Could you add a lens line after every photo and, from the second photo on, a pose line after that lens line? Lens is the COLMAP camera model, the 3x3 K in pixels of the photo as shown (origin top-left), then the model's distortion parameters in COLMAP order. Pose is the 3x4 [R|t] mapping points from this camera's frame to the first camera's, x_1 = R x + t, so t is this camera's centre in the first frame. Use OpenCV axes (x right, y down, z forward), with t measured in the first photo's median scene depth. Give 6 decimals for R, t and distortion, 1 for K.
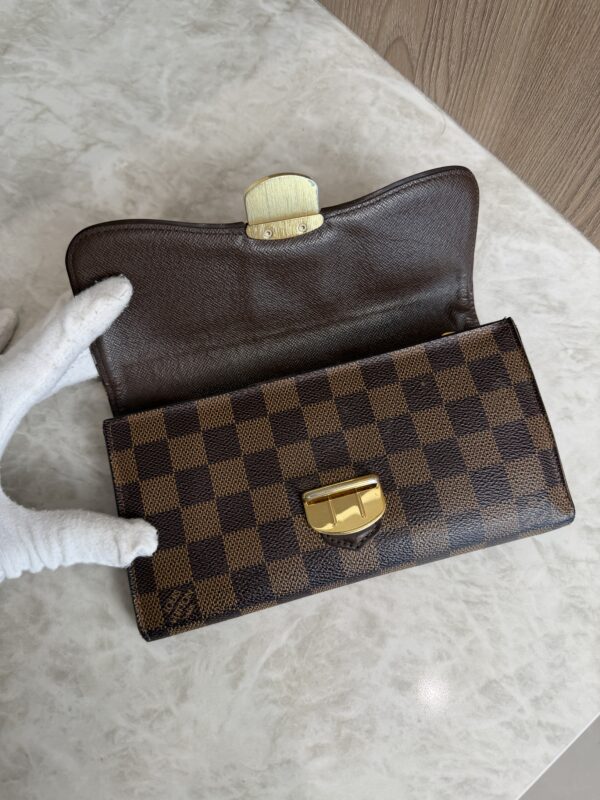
lens RADIAL K [[589.6, 0, 301.6], [0, 589.6, 405.0], [0, 0, 1]] dist [-0.029070, 0.004819]
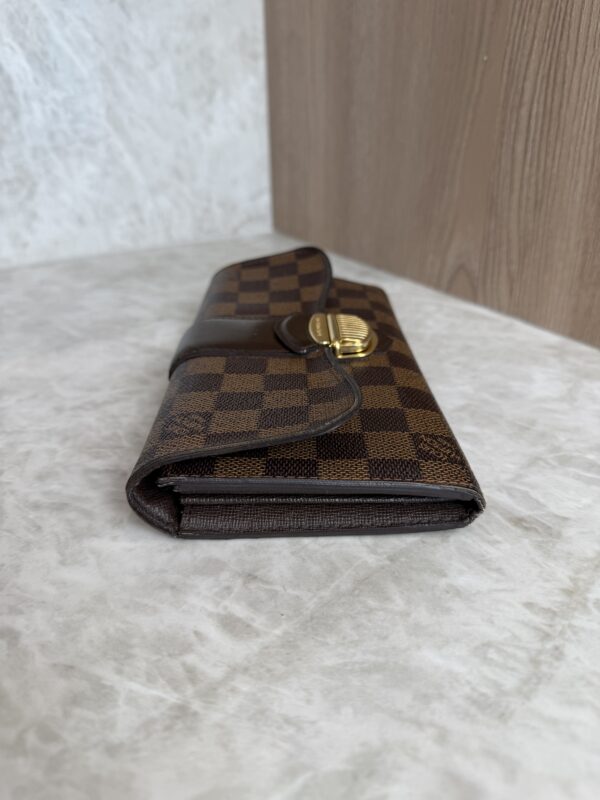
lens RADIAL K [[600.0, 0, 298.0], [0, 600.0, 399.0], [0, 0, 1]] dist [-0.053151, 0.007087]
pose [[0.989897, 0.056436, -0.130073, 0.031444], [-0.131394, 0.709892, -0.691945, 0.483307], [0.053287, 0.702045, 0.710136, 0.471436]]
